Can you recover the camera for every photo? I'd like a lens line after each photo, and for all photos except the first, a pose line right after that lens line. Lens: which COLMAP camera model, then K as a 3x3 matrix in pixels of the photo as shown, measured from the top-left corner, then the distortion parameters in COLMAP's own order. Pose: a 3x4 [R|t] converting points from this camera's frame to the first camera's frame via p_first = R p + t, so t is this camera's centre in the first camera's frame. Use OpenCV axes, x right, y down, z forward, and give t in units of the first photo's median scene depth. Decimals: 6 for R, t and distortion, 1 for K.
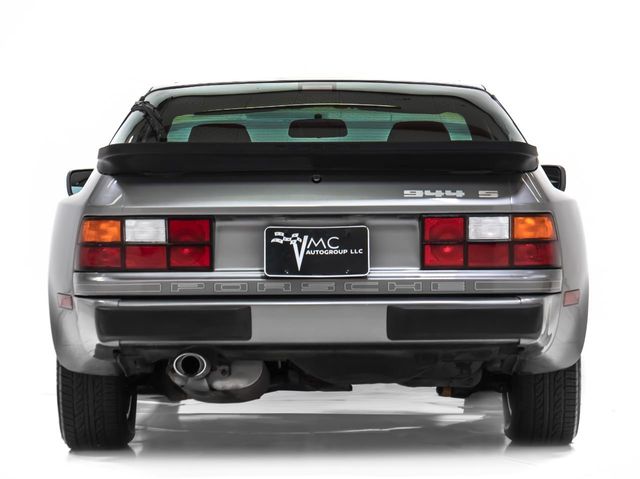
lens RADIAL K [[2170.6, 0, 317.0], [0, 2170.6, 241.7], [0, 0, 1]] dist [0.233944, 0.000000]
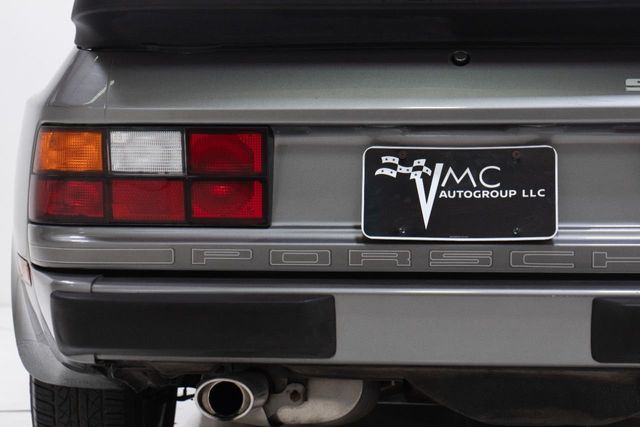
lens RADIAL K [[1869.1, 0, 318.6], [0, 1869.1, 220.7], [0, 0, 1]] dist [0.263415, 0.000000]
pose [[0.997562, 0.009641, -0.069110, -0.002726], [-0.006578, 0.998992, 0.044403, -0.009025], [0.069468, -0.043840, 0.996620, 0.531733]]
